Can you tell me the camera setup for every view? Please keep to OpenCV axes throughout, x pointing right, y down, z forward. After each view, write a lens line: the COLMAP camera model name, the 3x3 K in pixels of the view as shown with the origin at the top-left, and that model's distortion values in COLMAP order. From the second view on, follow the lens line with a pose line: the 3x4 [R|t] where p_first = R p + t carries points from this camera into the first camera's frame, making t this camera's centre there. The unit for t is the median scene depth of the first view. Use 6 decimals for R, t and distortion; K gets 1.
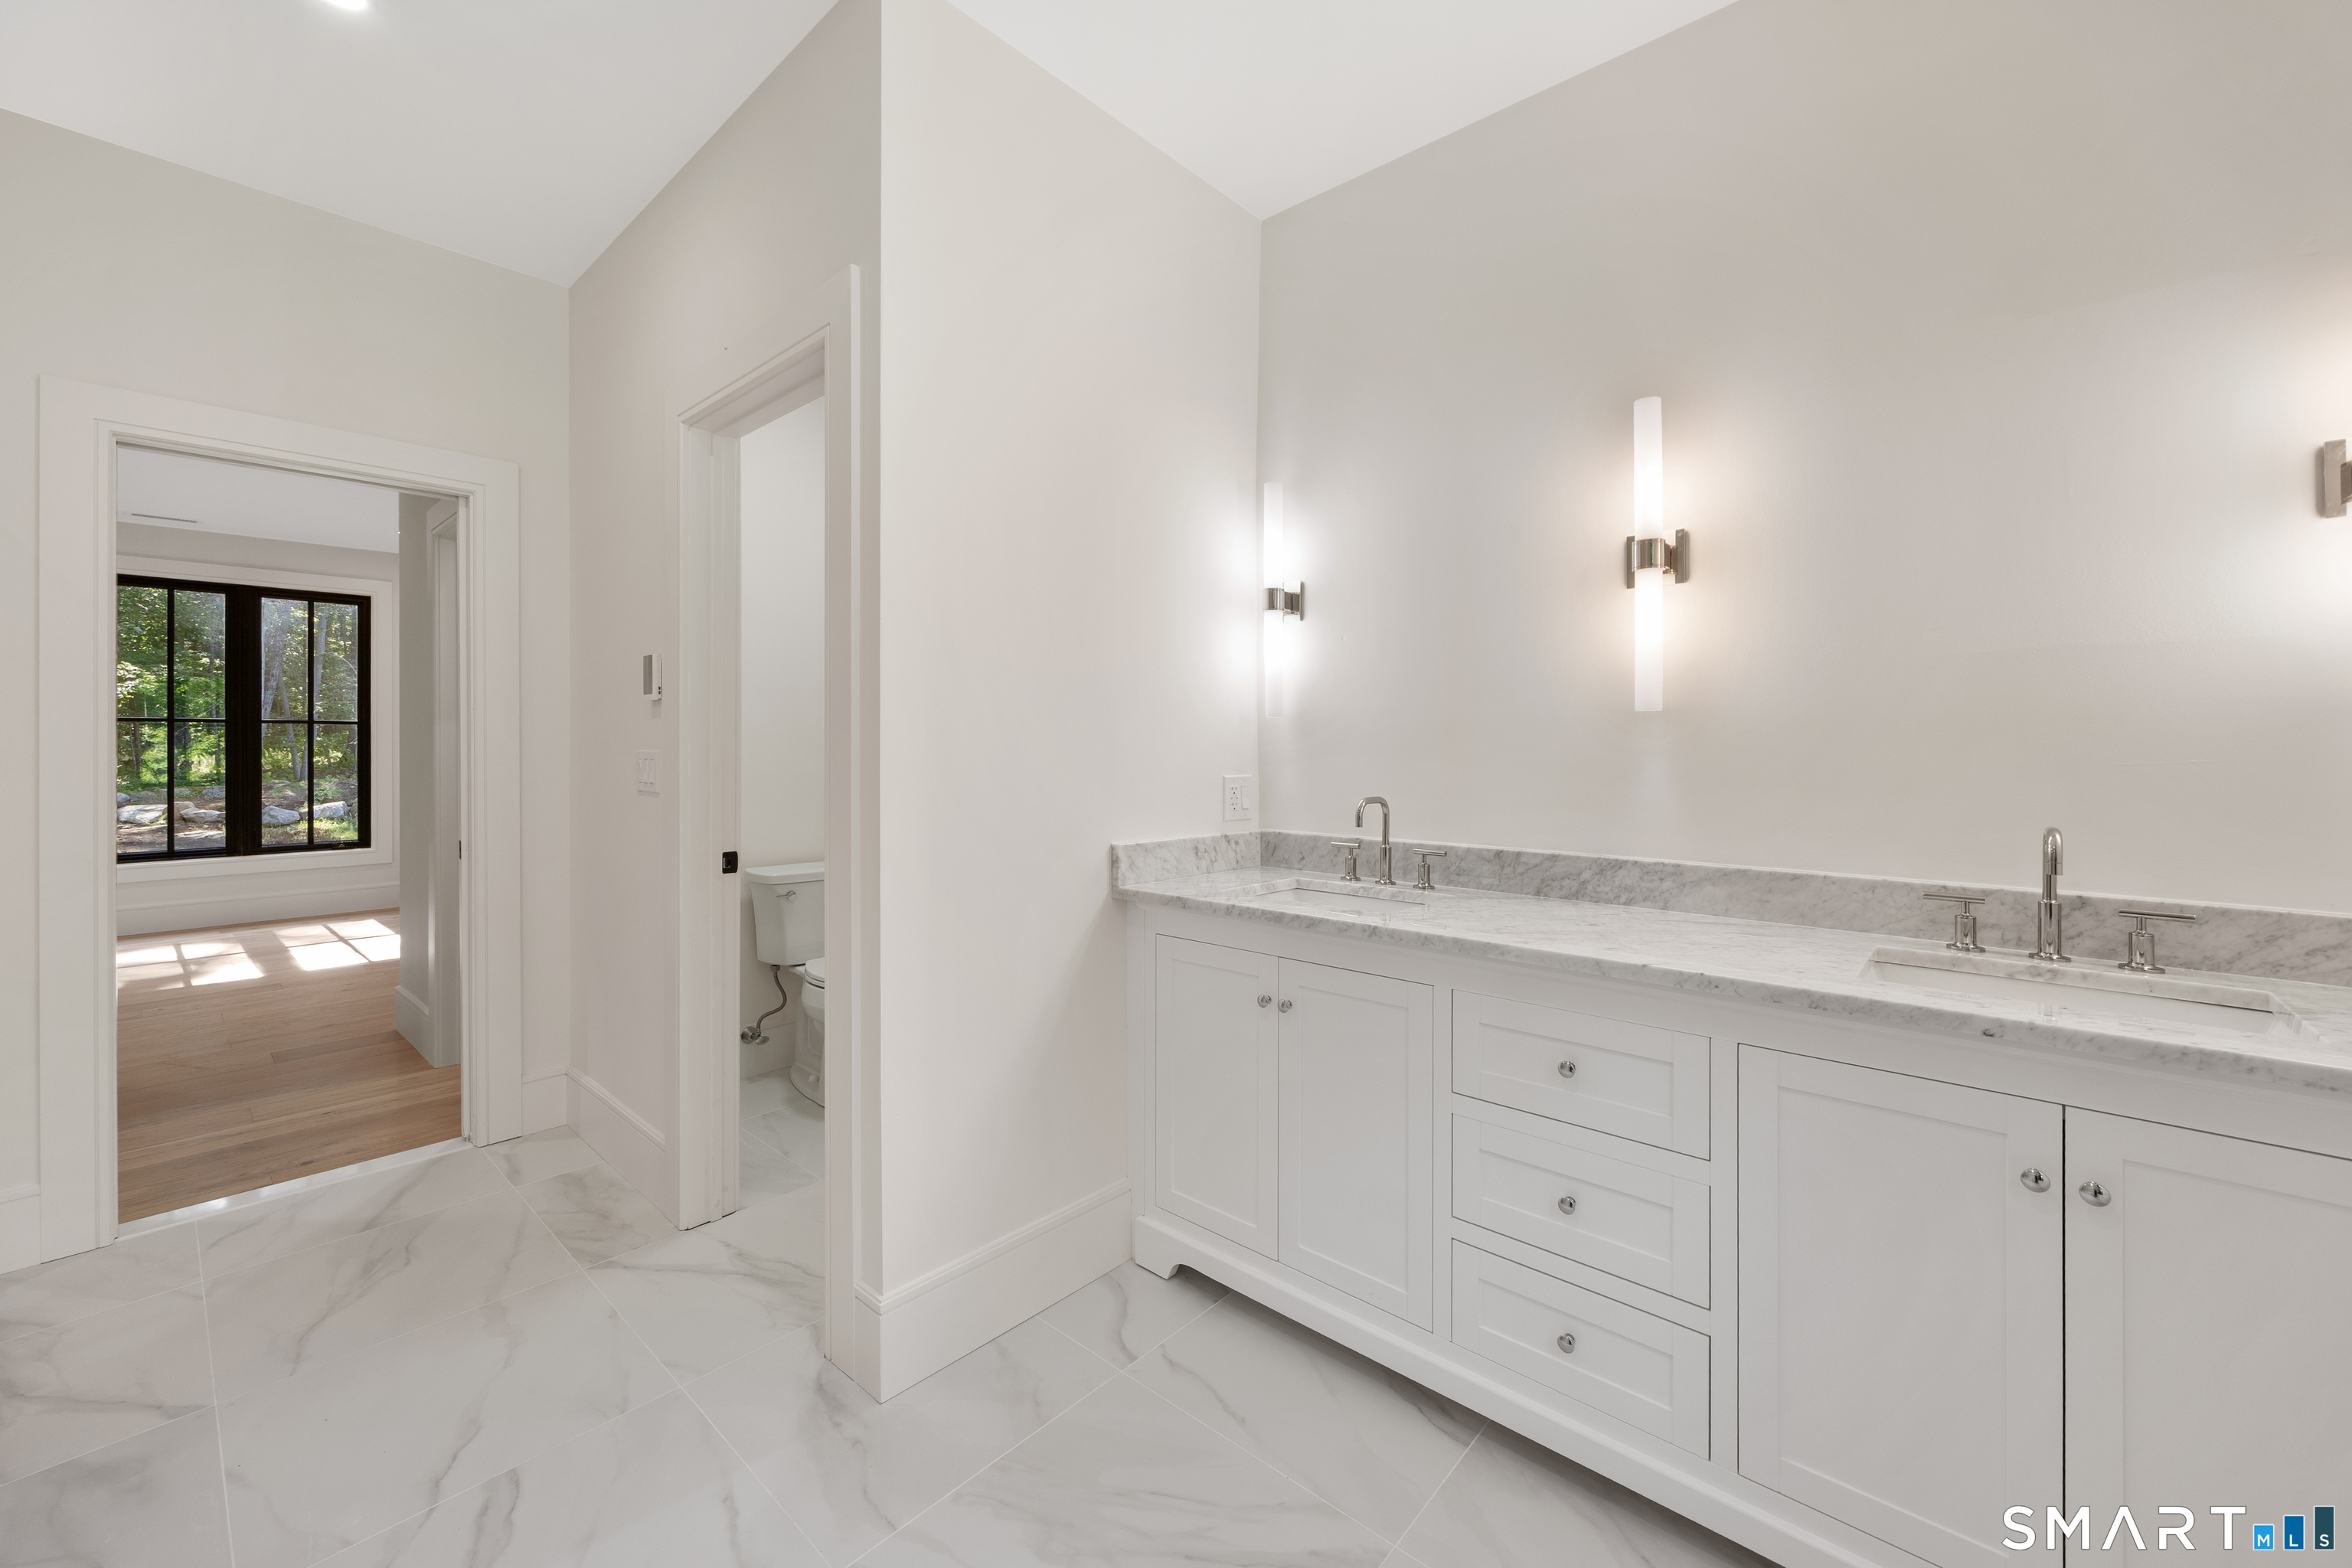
lens RADIAL K [[892.9, 0, 1188.8], [0, 892.9, 751.4], [0, 0, 1]] dist [-0.000754, 0.000025]
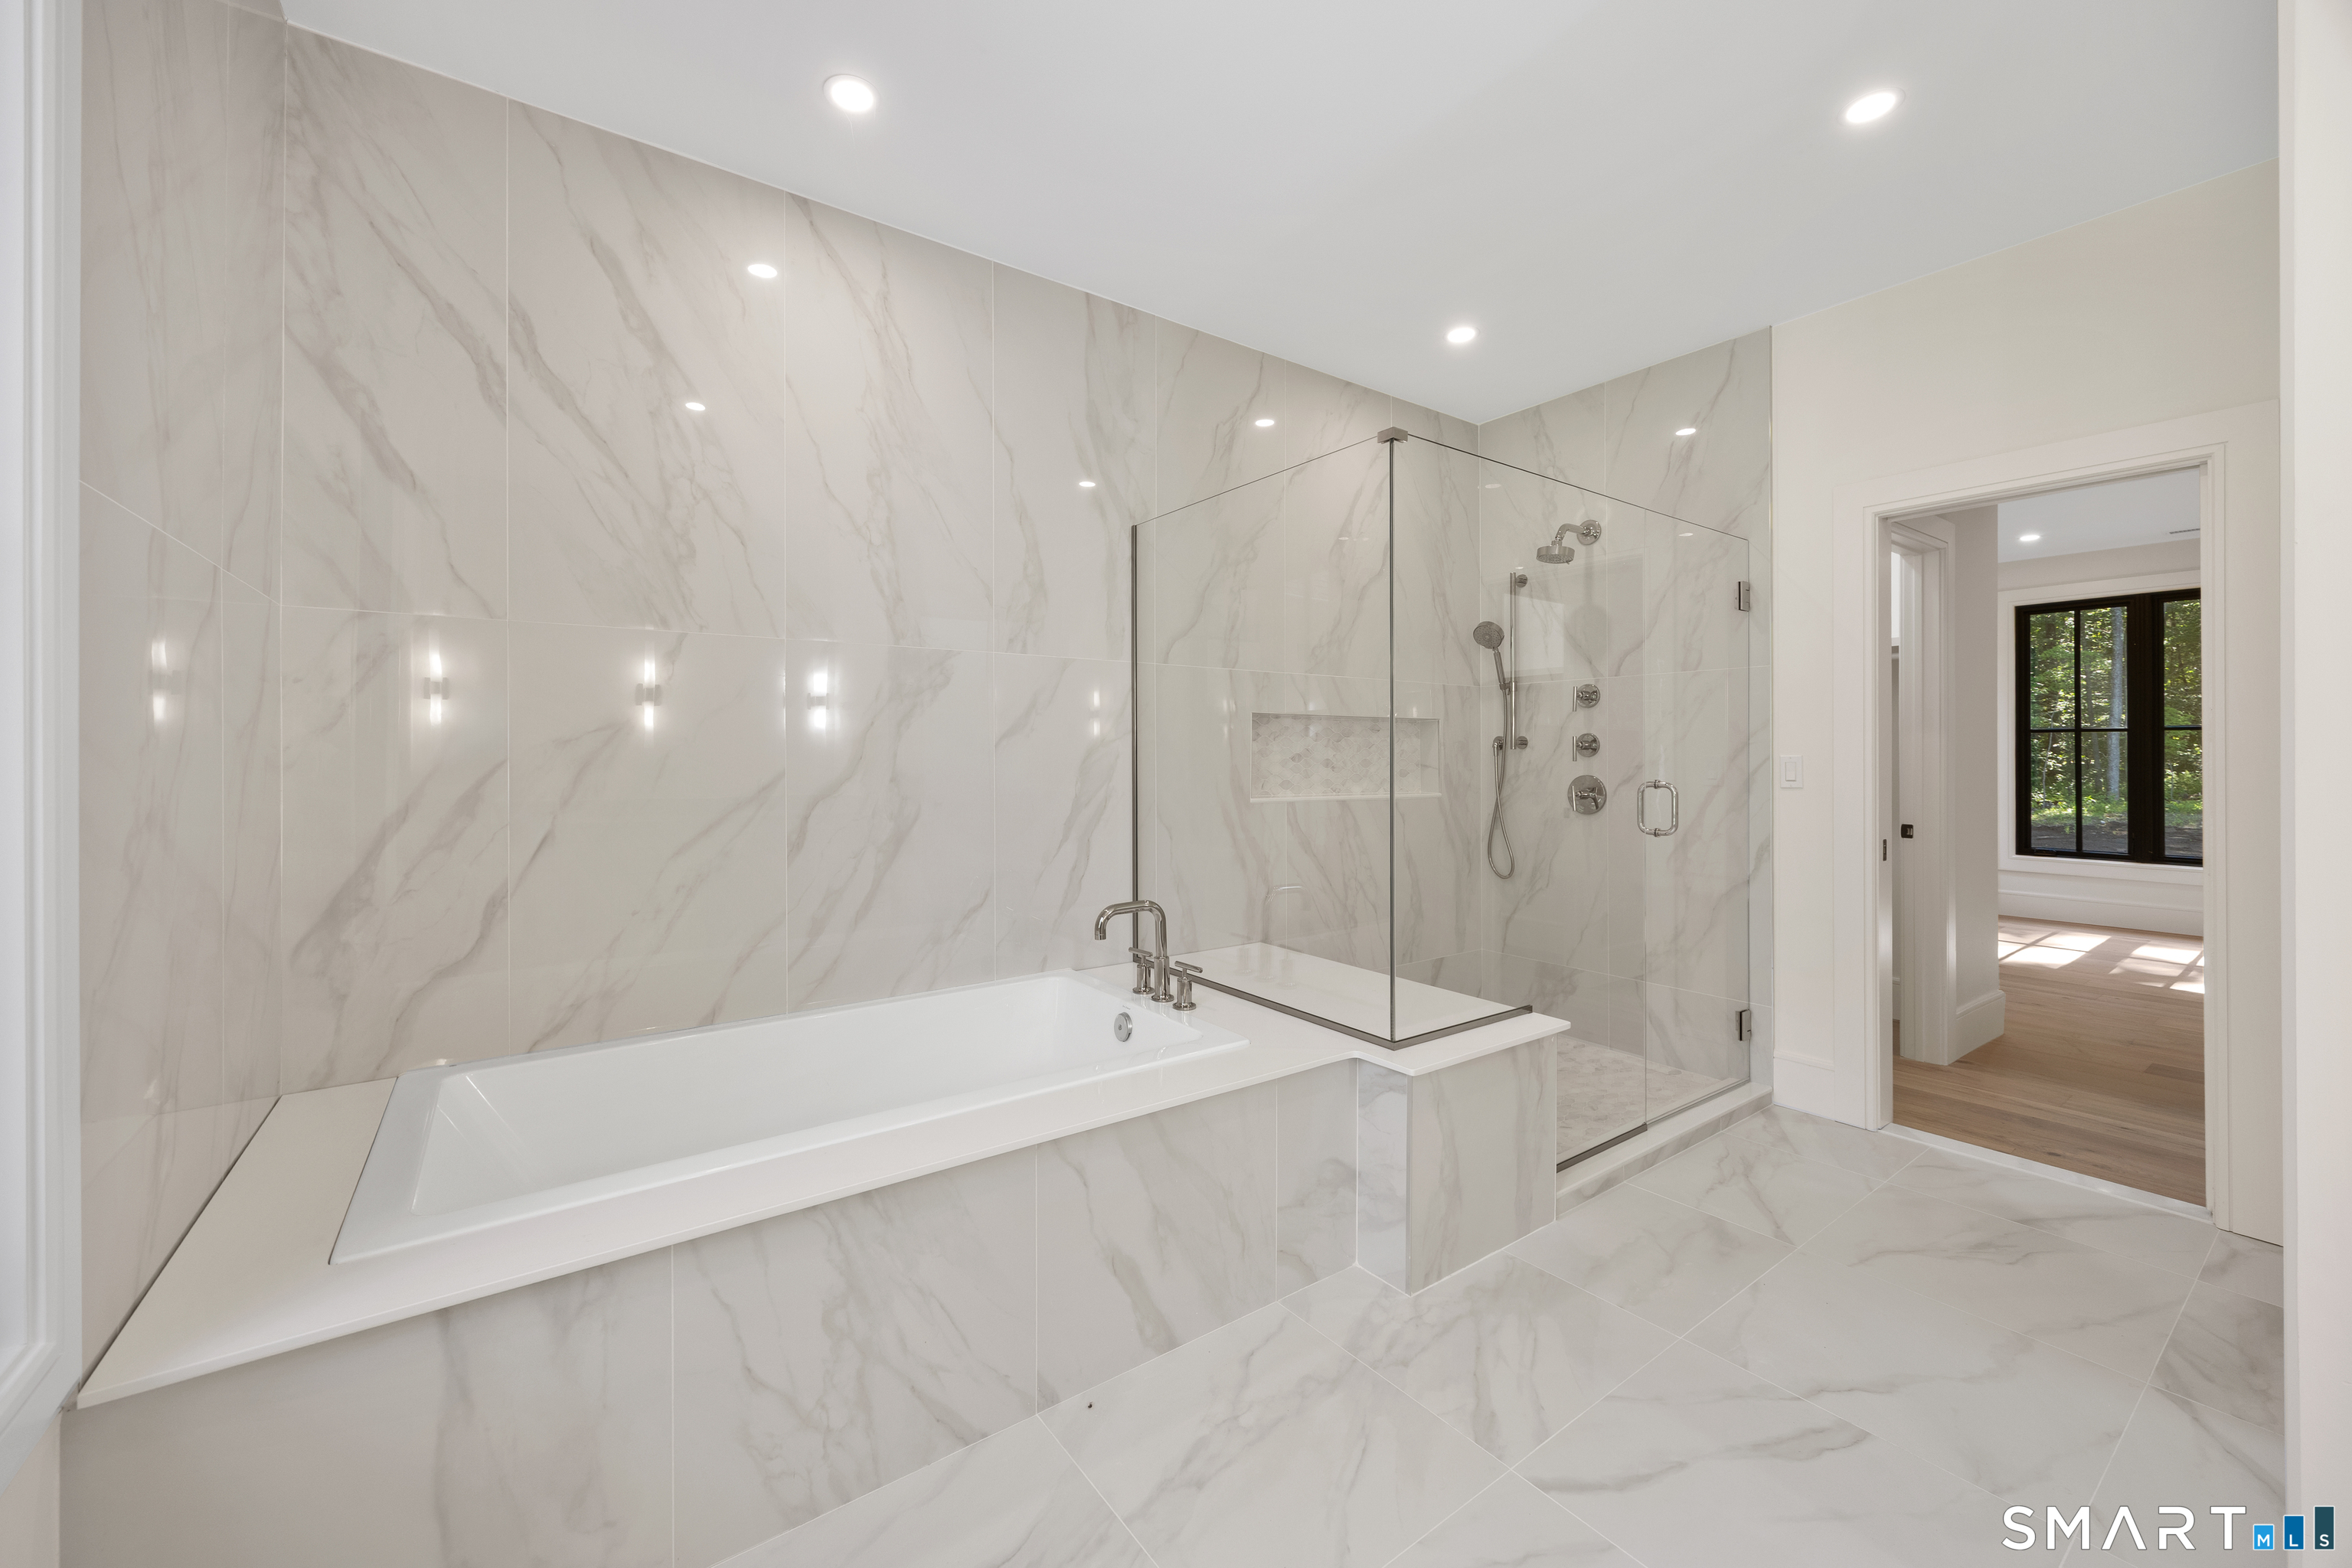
lens RADIAL K [[892.9, 0, 1188.8], [0, 892.9, 751.4], [0, 0, 1]] dist [-0.000754, 0.000025]
pose [[-0.197311, -0.003352, -0.980335, 0.362632], [-0.005374, 0.999983, -0.002337, -0.001495], [0.980326, 0.004807, -0.197326, 0.332469]]
